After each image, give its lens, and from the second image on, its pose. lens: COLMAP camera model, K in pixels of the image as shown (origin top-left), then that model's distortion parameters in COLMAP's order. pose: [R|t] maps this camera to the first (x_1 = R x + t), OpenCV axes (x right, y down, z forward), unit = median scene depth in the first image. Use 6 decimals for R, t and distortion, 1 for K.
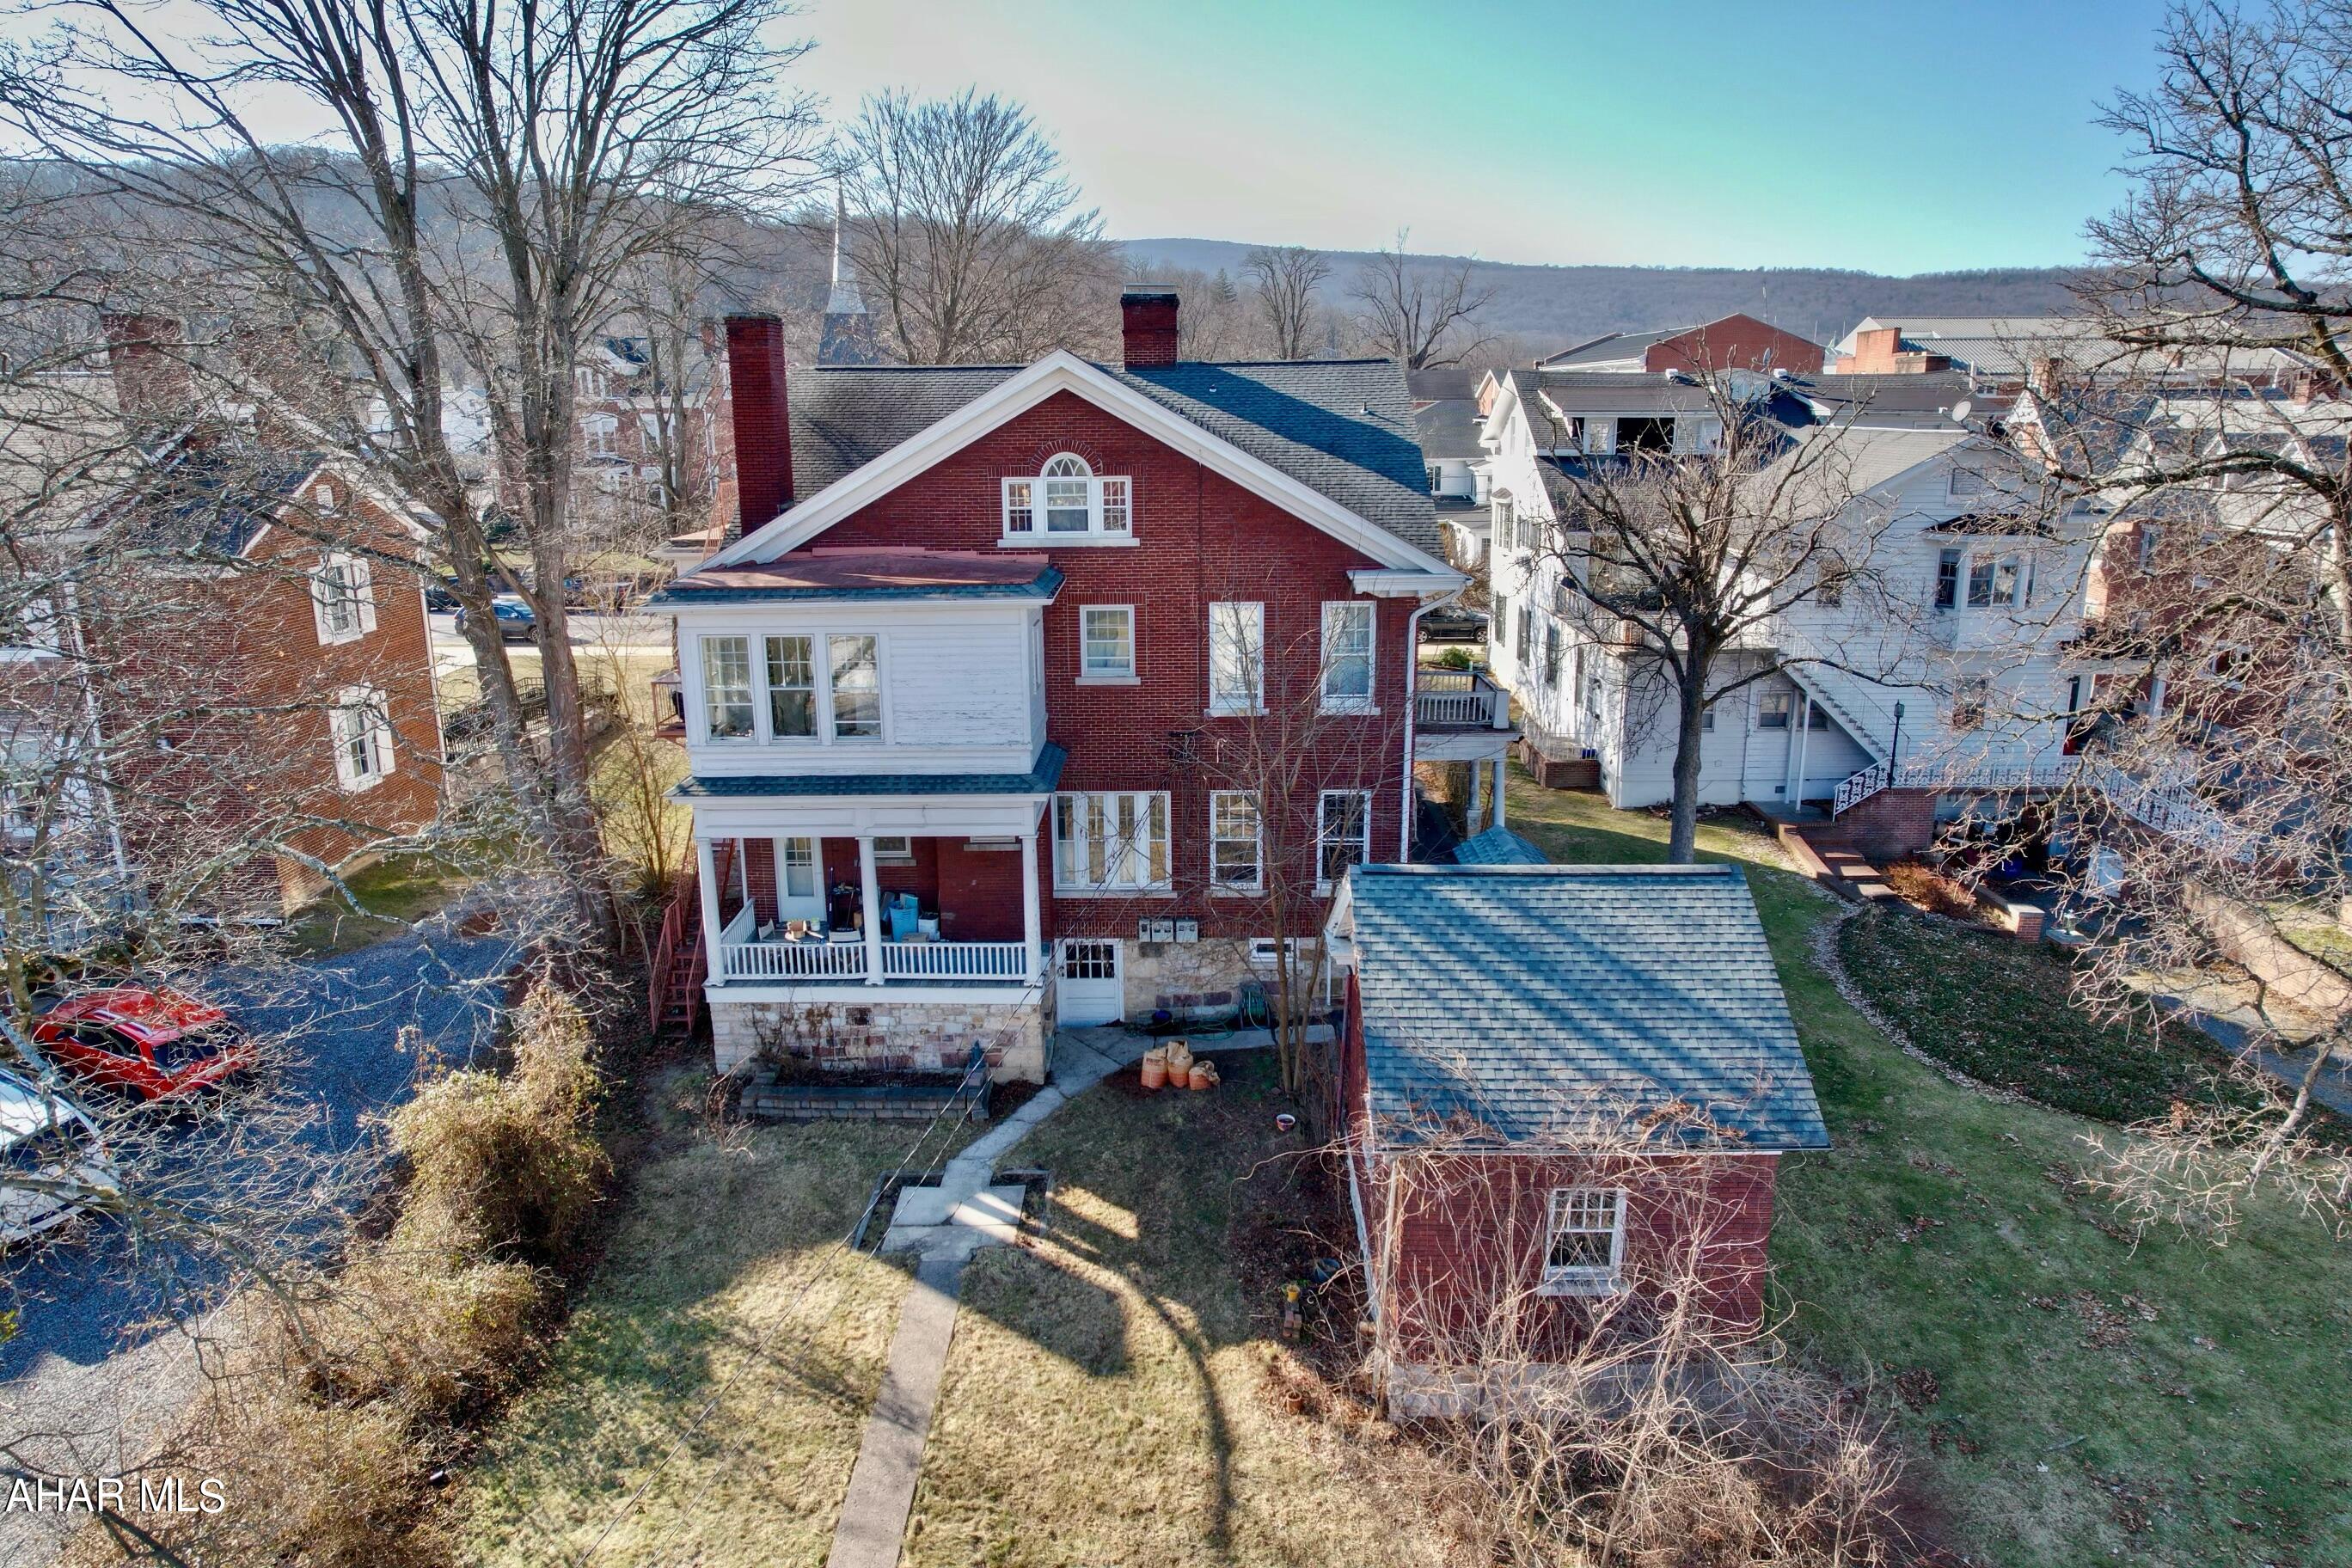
lens RADIAL K [[1494.1, 0, 1176.0], [0, 1494.1, 784.0], [0, 0, 1]] dist [-0.073462, 0.052539]
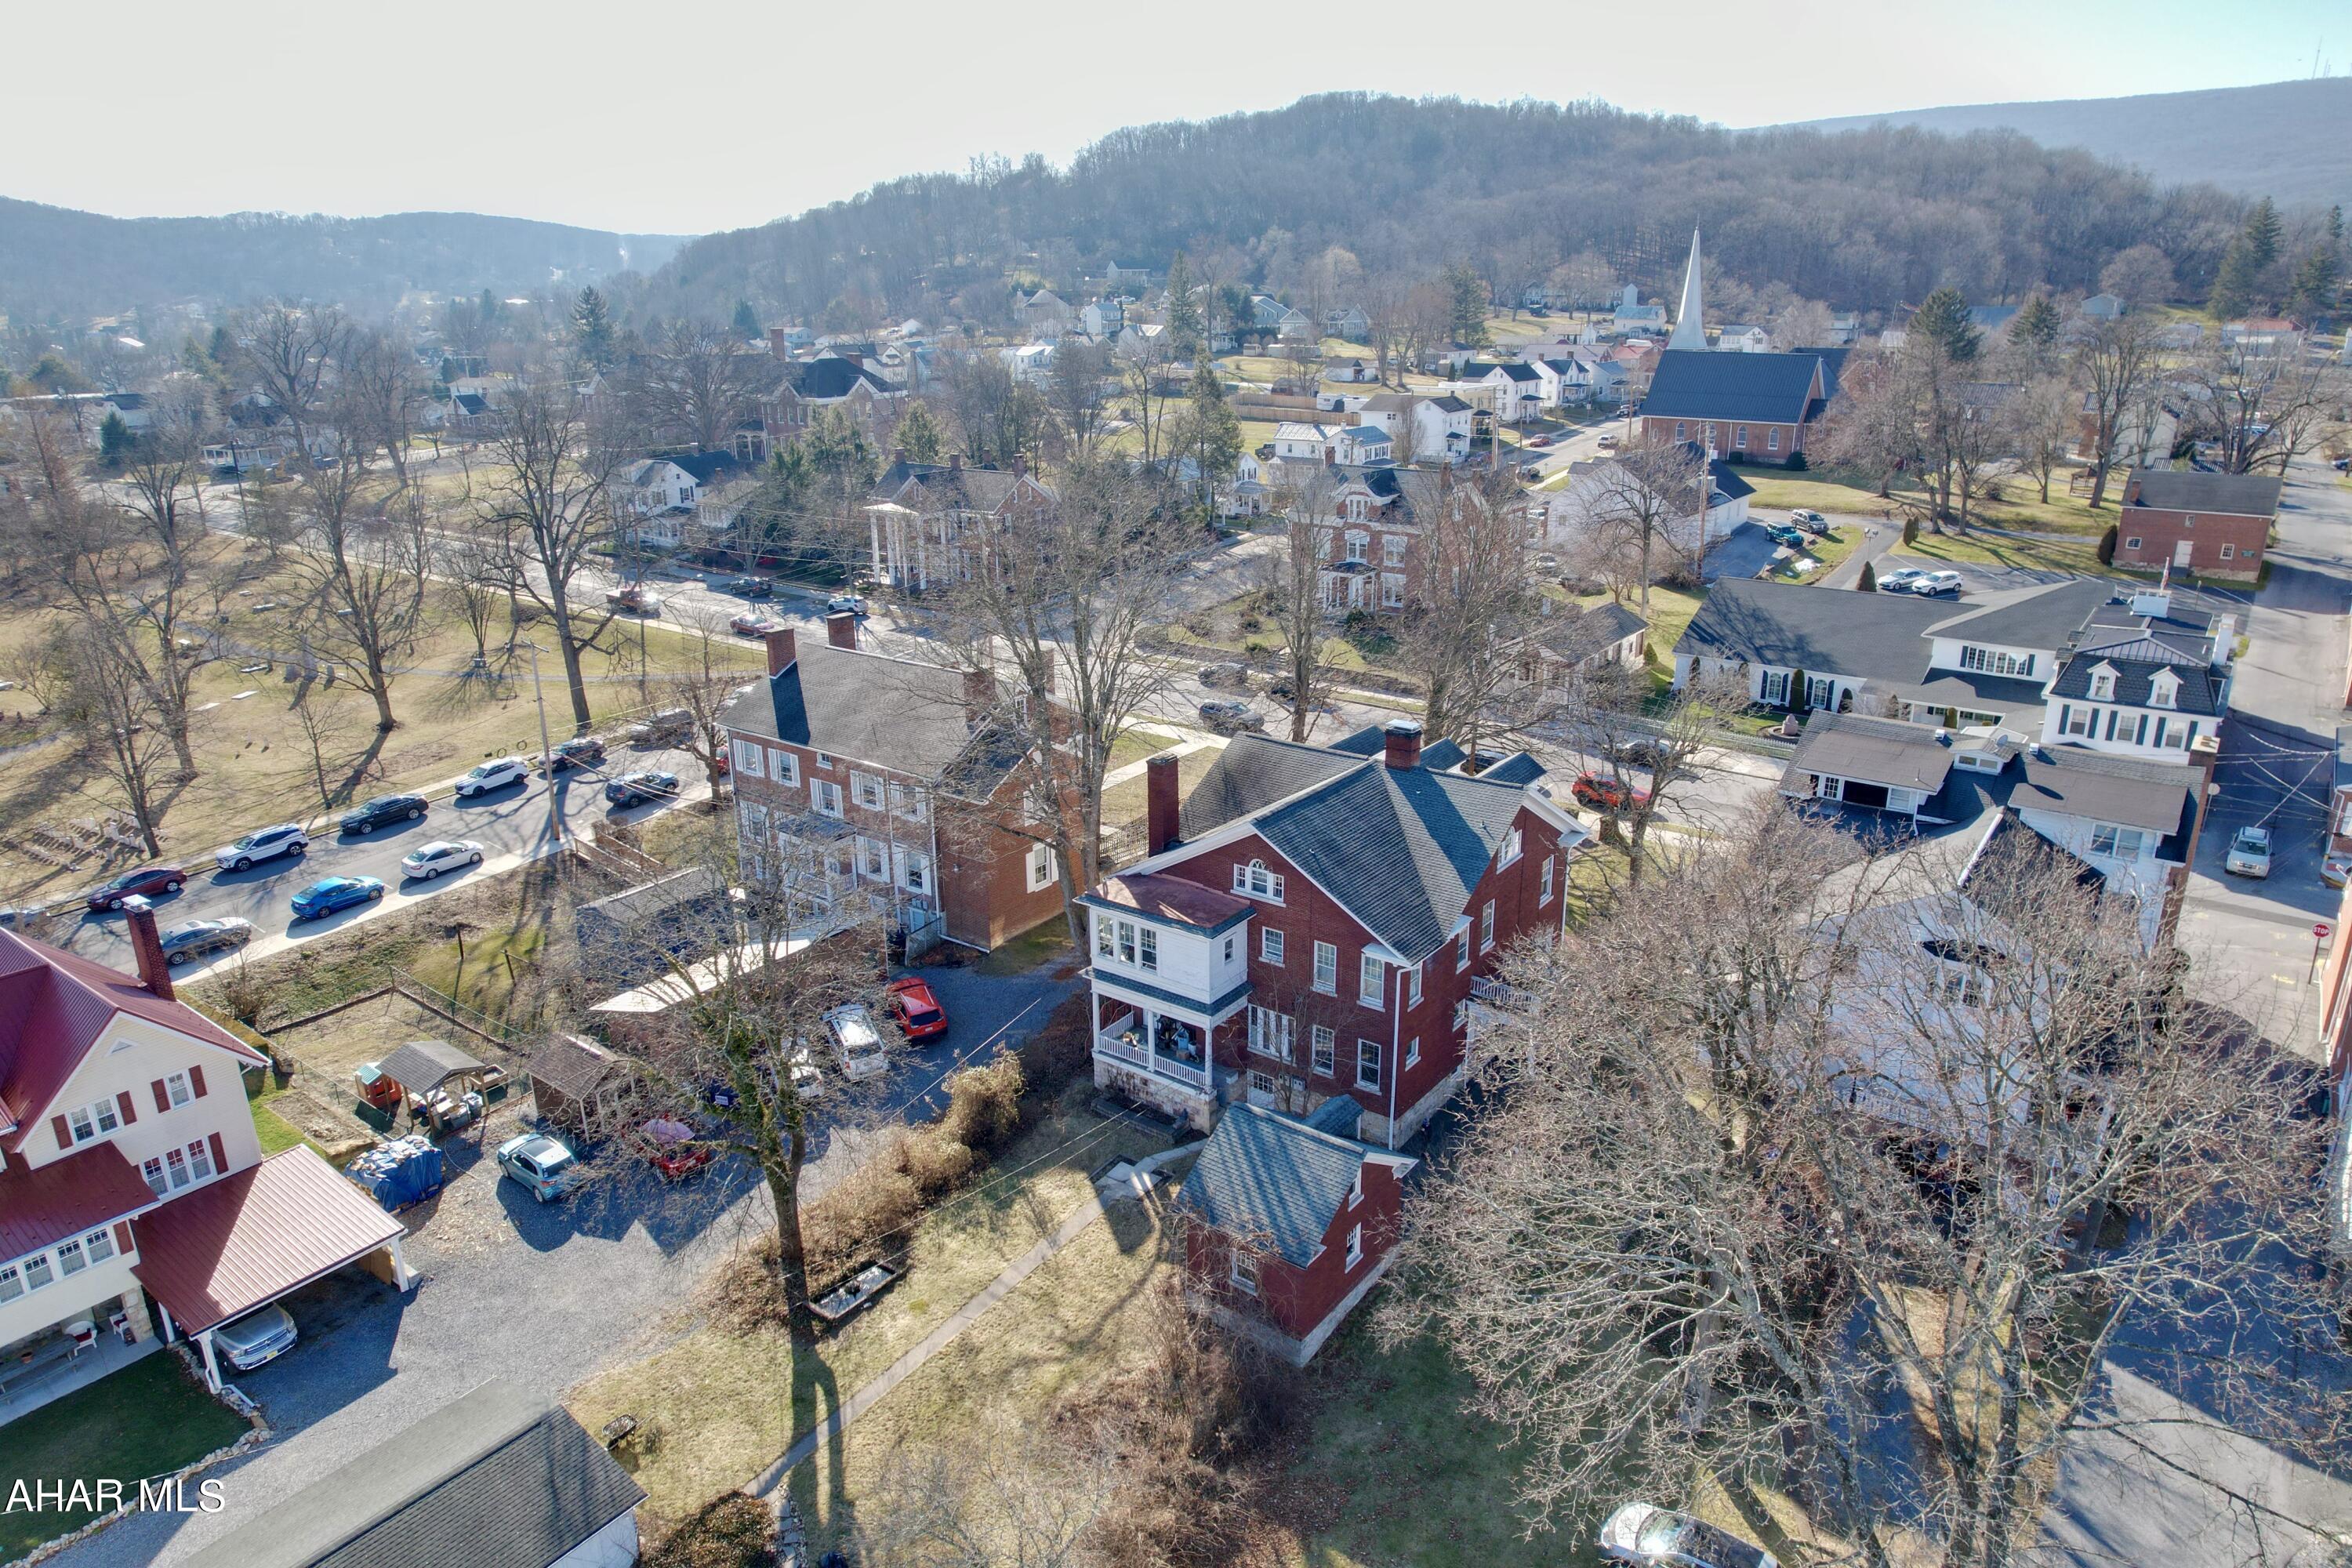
lens RADIAL K [[1494.1, 0, 1176.0], [0, 1494.1, 784.0], [0, 0, 1]] dist [-0.073462, 0.052539]
pose [[0.812586, 0.185533, -0.552524, 0.996354], [-0.145340, 0.982537, 0.116178, -0.560792], [0.564430, -0.014101, 0.825361, -0.844192]]
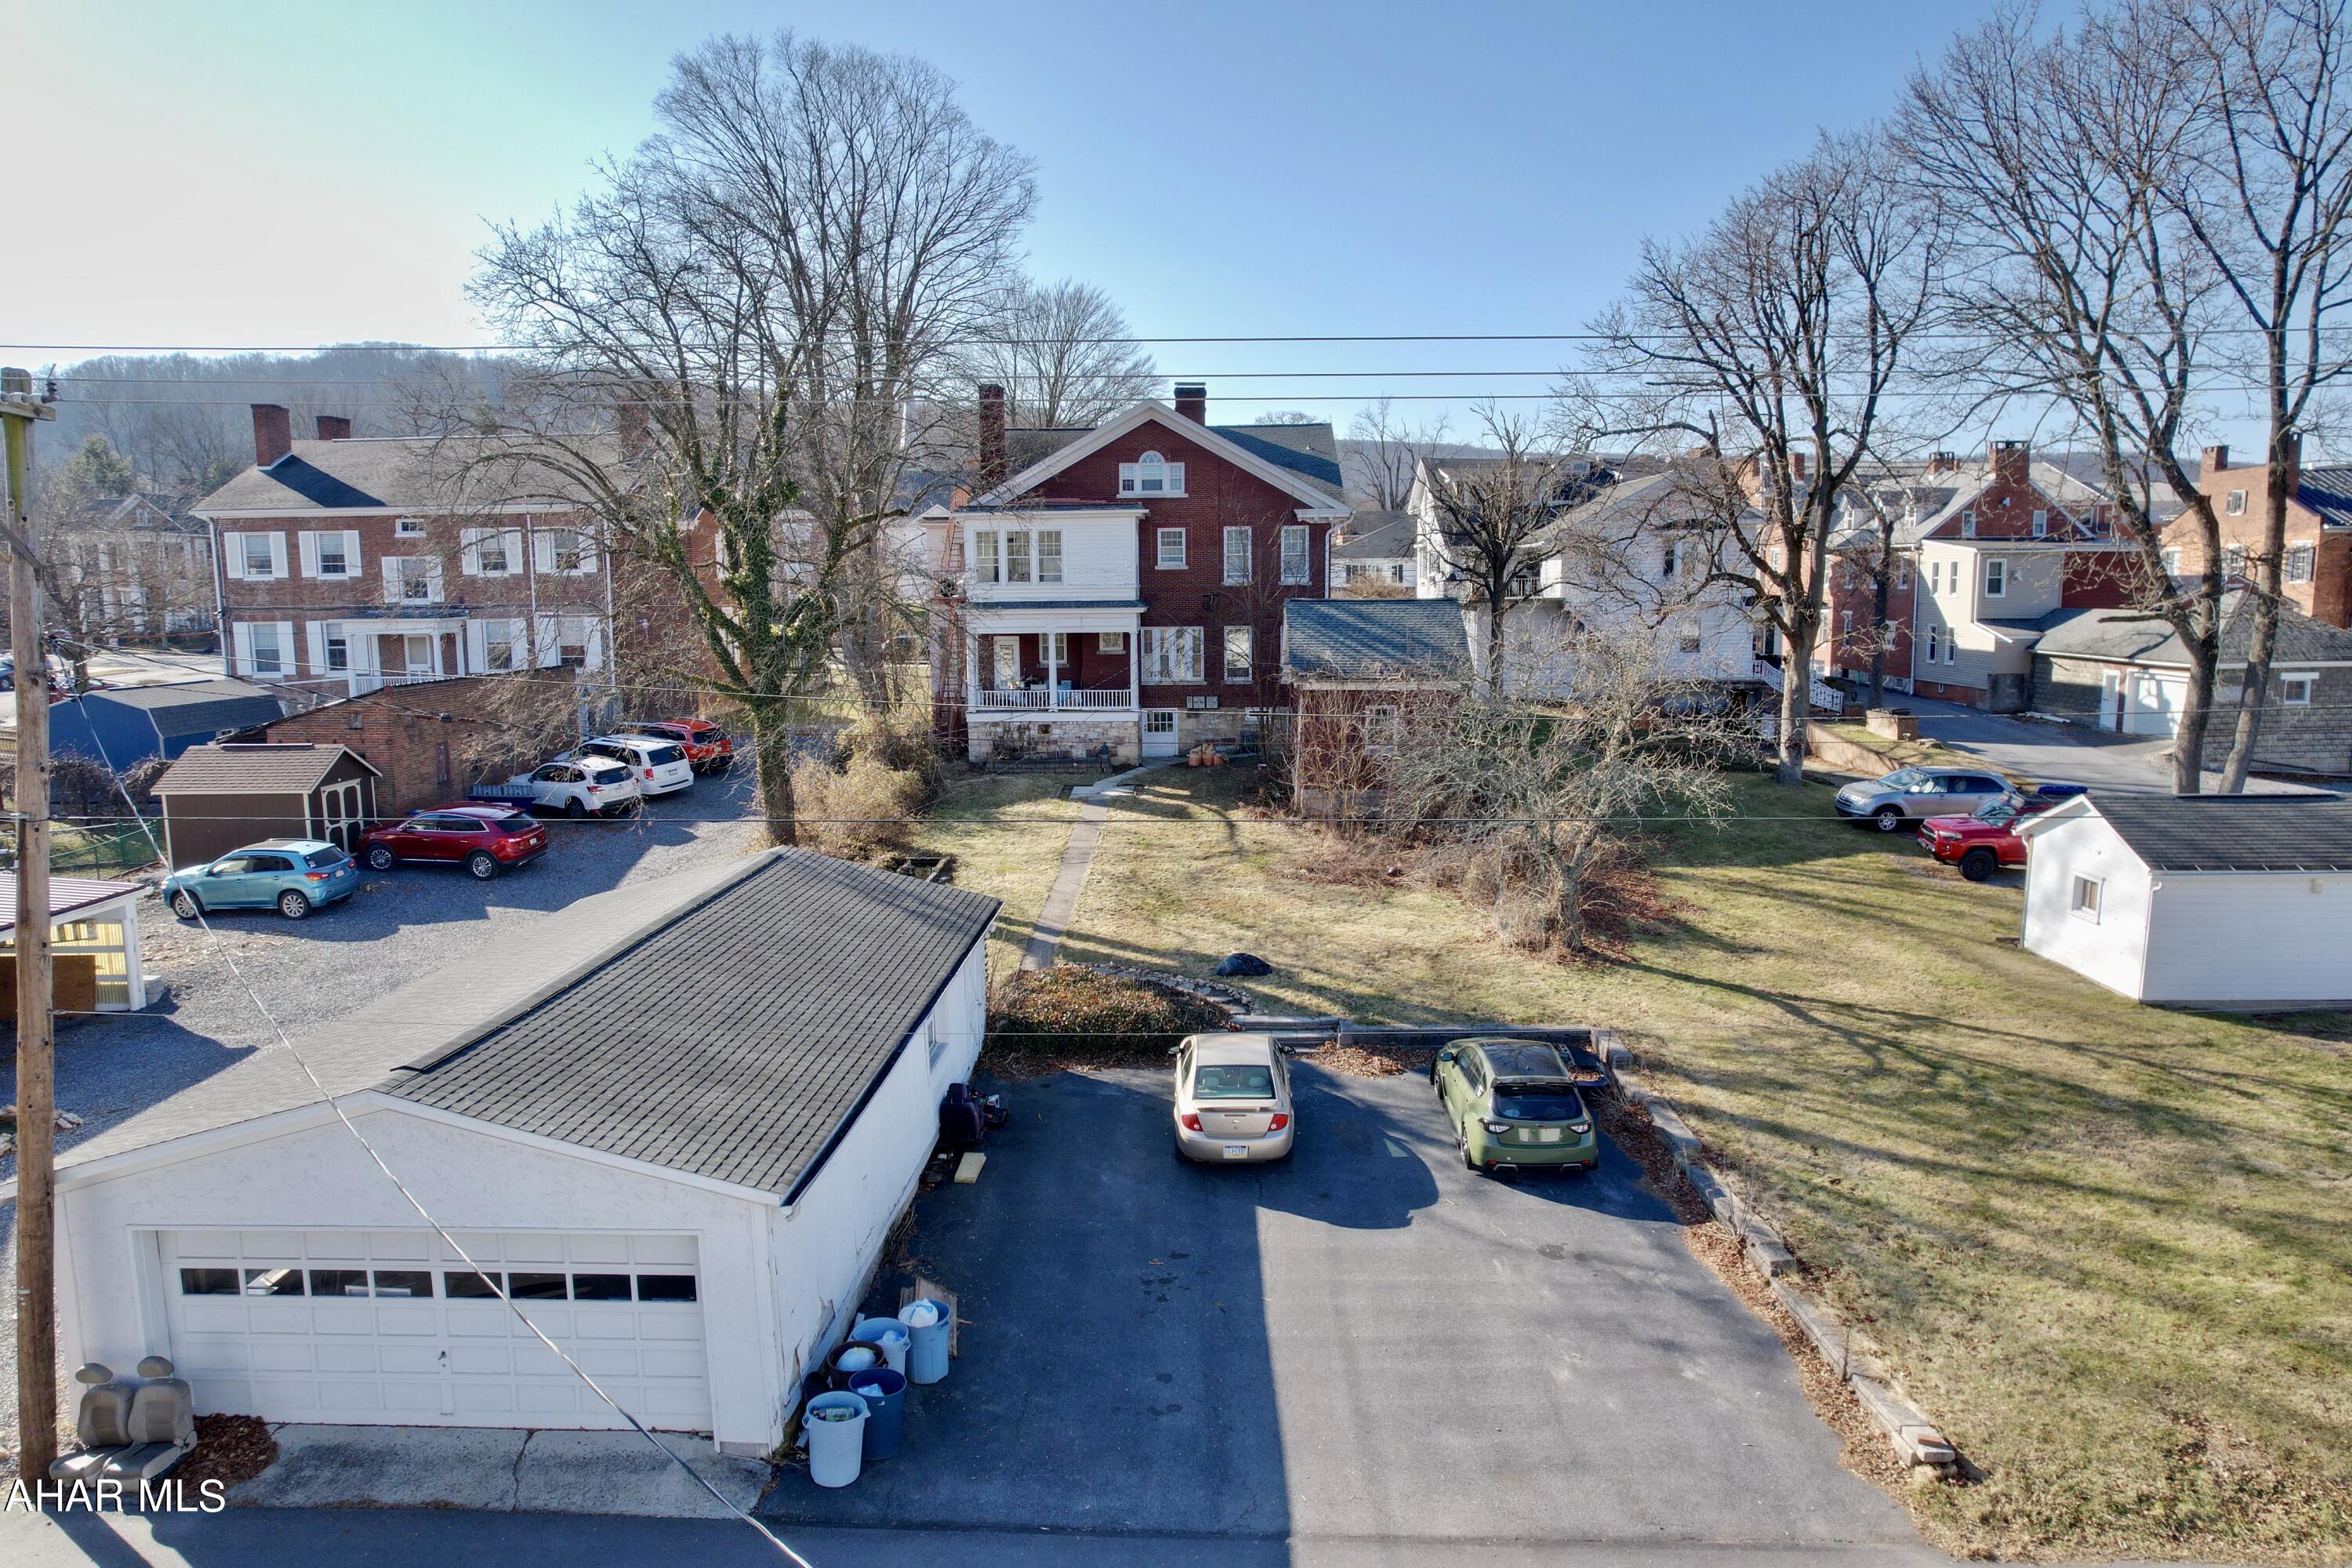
lens RADIAL K [[1502.6, 0, 1182.2], [0, 1502.6, 787.9], [0, 0, 1]] dist [-0.081303, 0.079322]
pose [[0.999984, 0.000302, -0.005666, -0.021116], [-0.000975, 0.992858, -0.119300, 0.465587], [0.005589, 0.119304, 0.992842, -0.941442]]
